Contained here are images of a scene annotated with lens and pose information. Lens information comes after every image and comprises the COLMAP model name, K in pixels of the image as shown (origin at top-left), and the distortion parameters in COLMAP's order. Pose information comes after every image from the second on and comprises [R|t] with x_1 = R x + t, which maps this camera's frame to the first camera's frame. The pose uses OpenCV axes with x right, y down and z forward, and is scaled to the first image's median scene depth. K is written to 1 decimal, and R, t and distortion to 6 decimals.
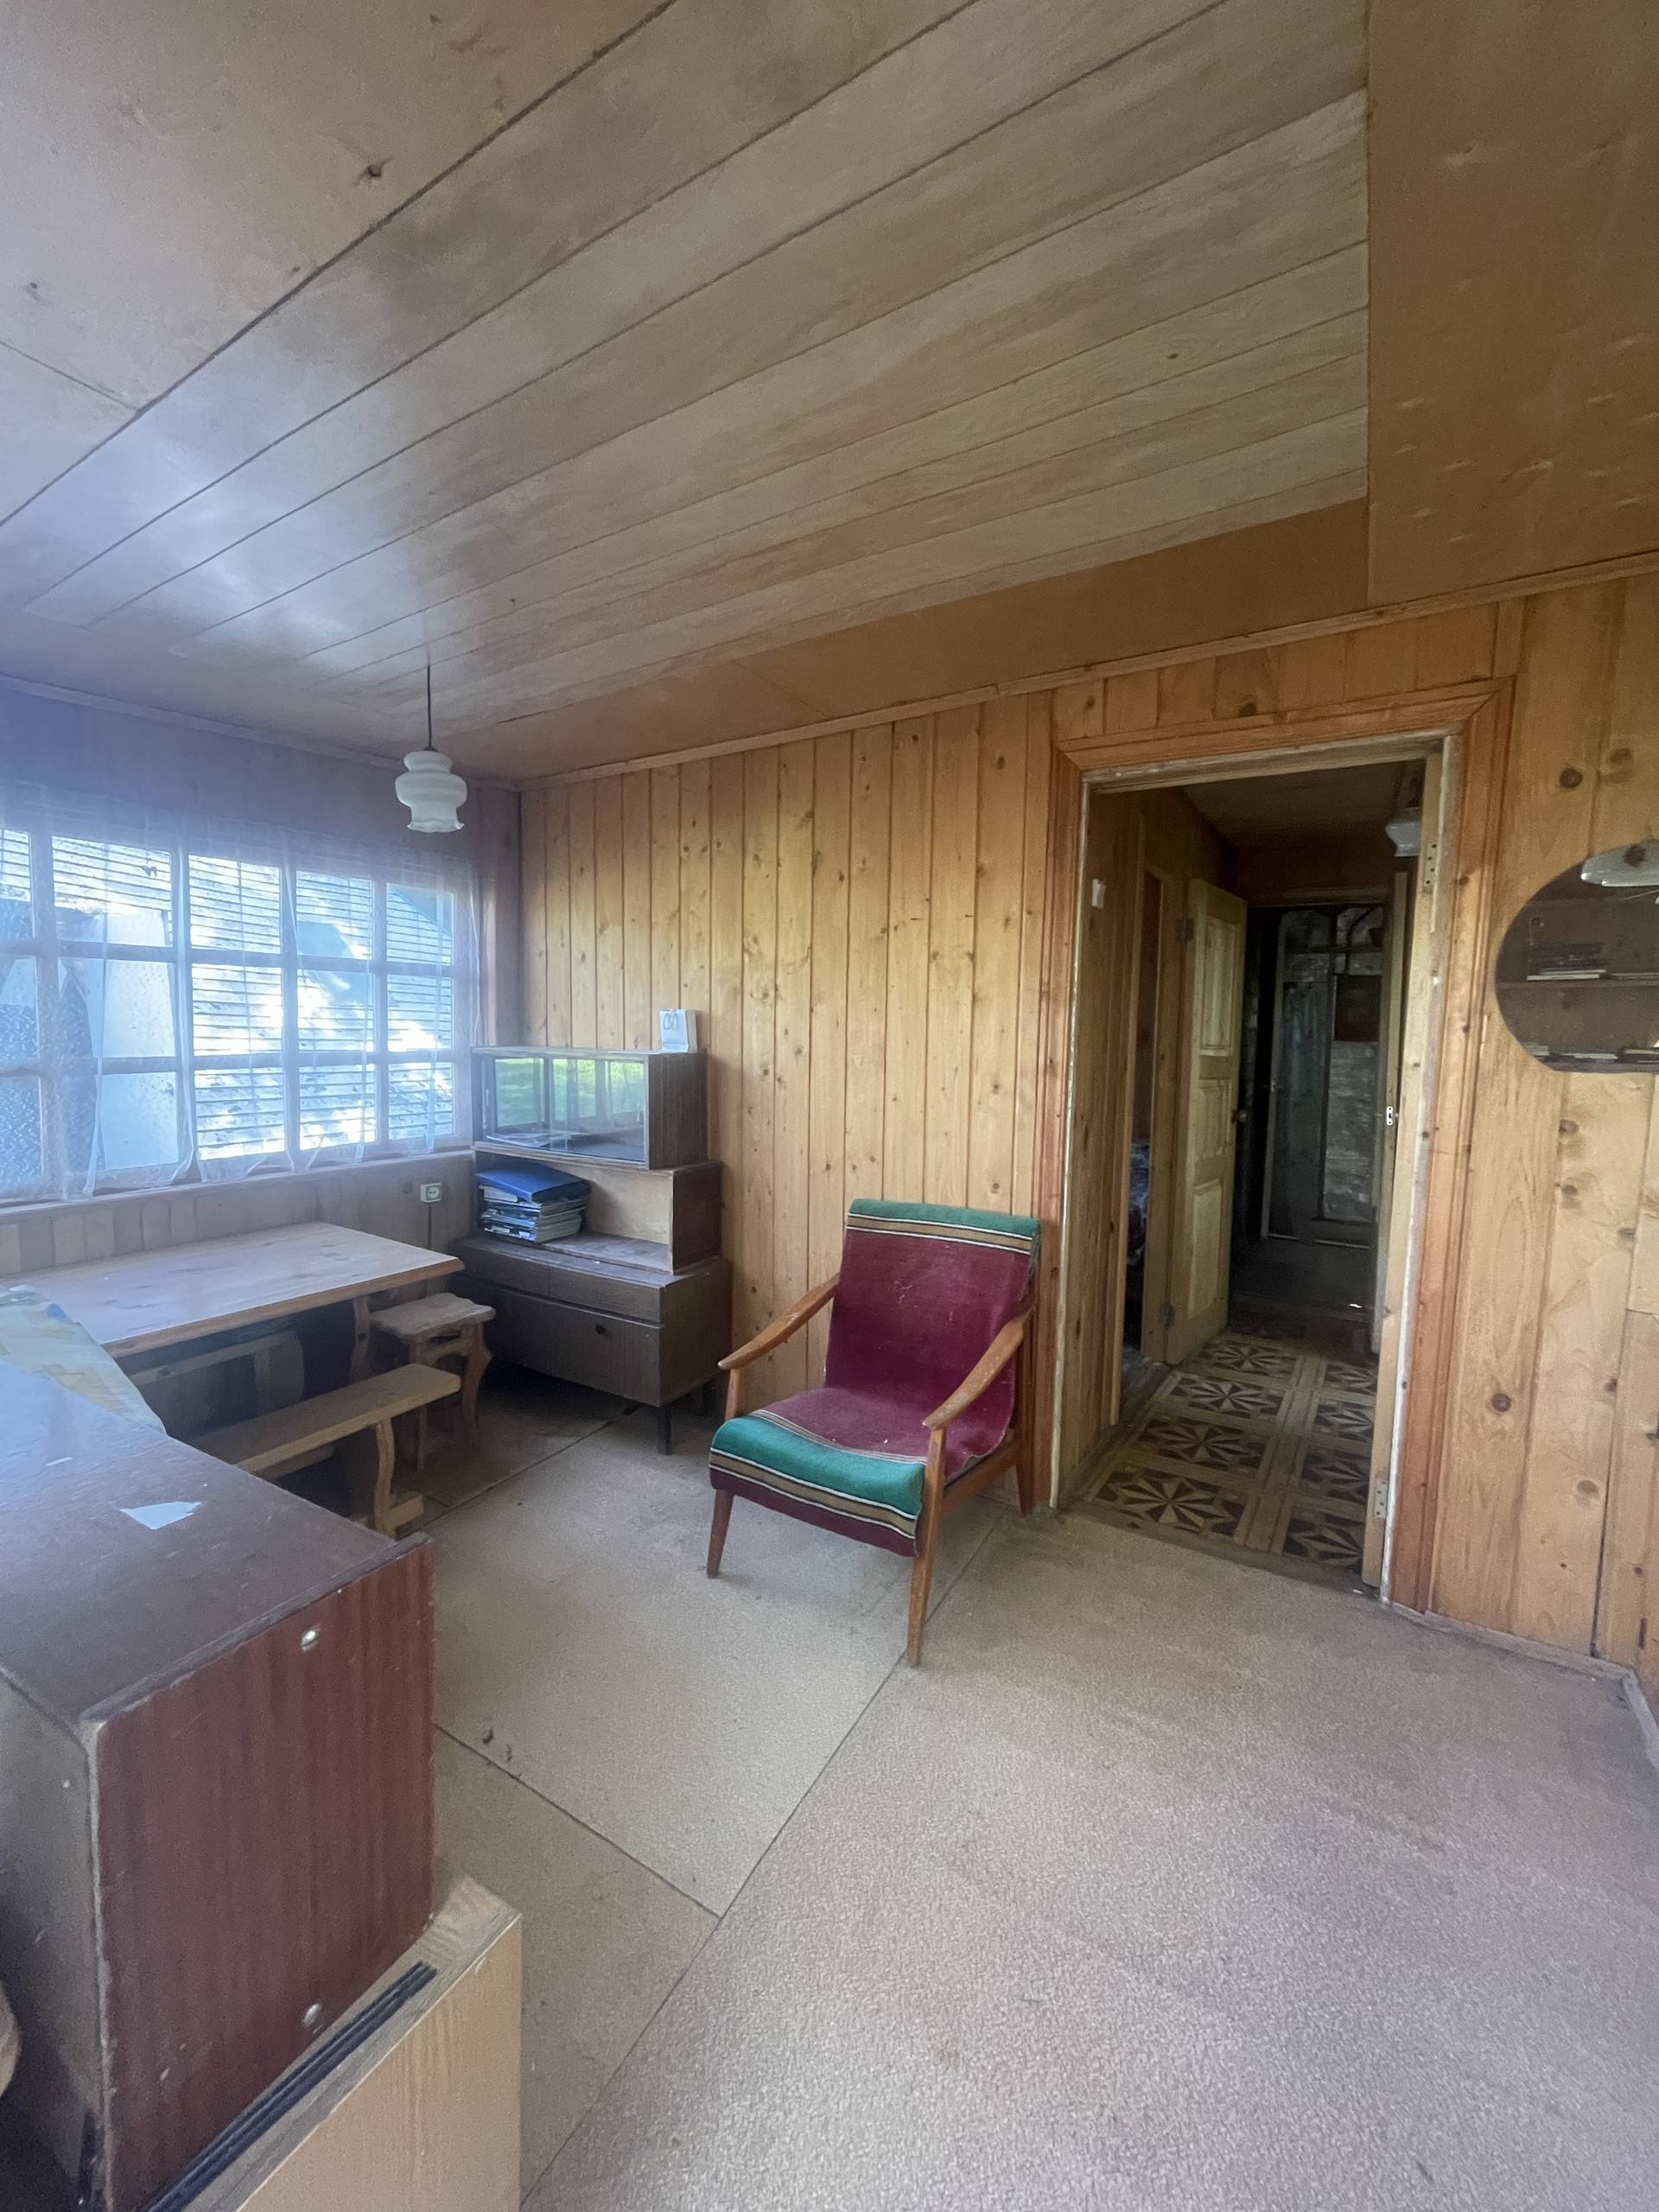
lens RADIAL K [[893.0, 0, 827.6], [0, 893.0, 1107.2], [0, 0, 1]] dist [-0.001516, -0.000030]
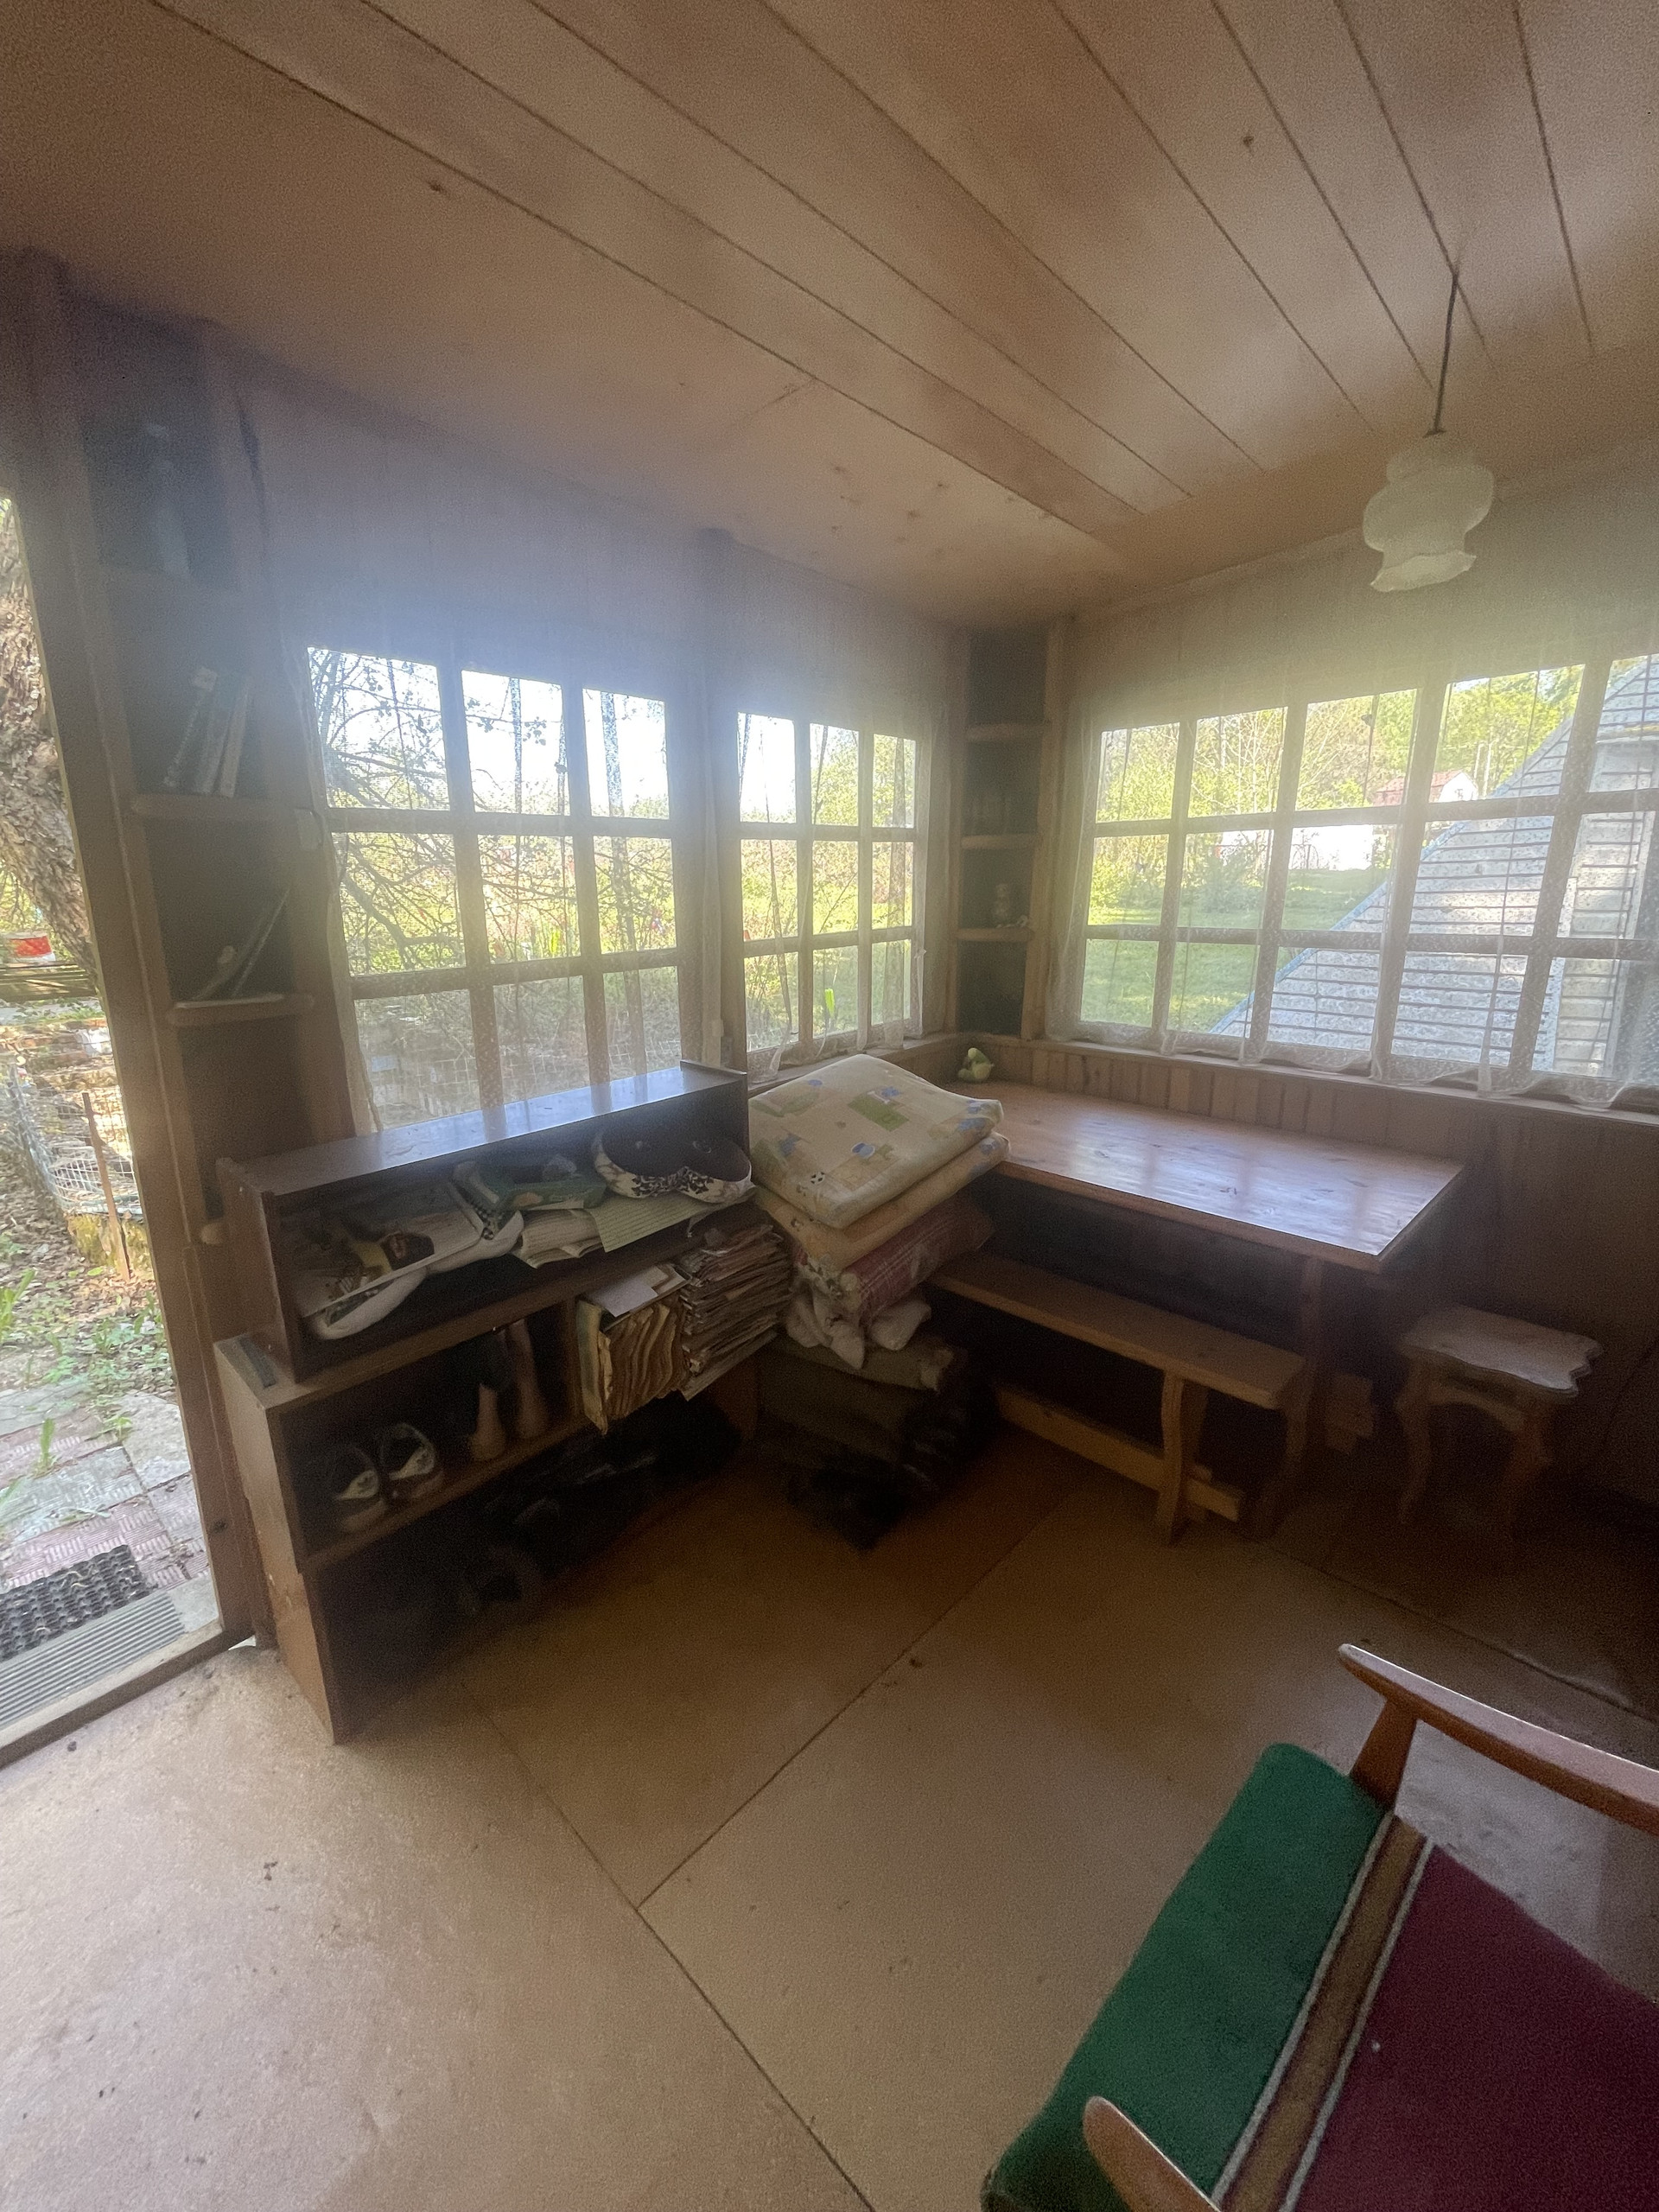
lens RADIAL K [[893.0, 0, 827.6], [0, 893.0, 1107.2], [0, 0, 1]] dist [-0.001516, -0.000030]
pose [[-0.209482, 0.218913, -0.952992, 0.322946], [-0.086699, 0.966620, 0.241101, -0.065265], [0.973961, 0.133129, -0.183510, 0.783856]]
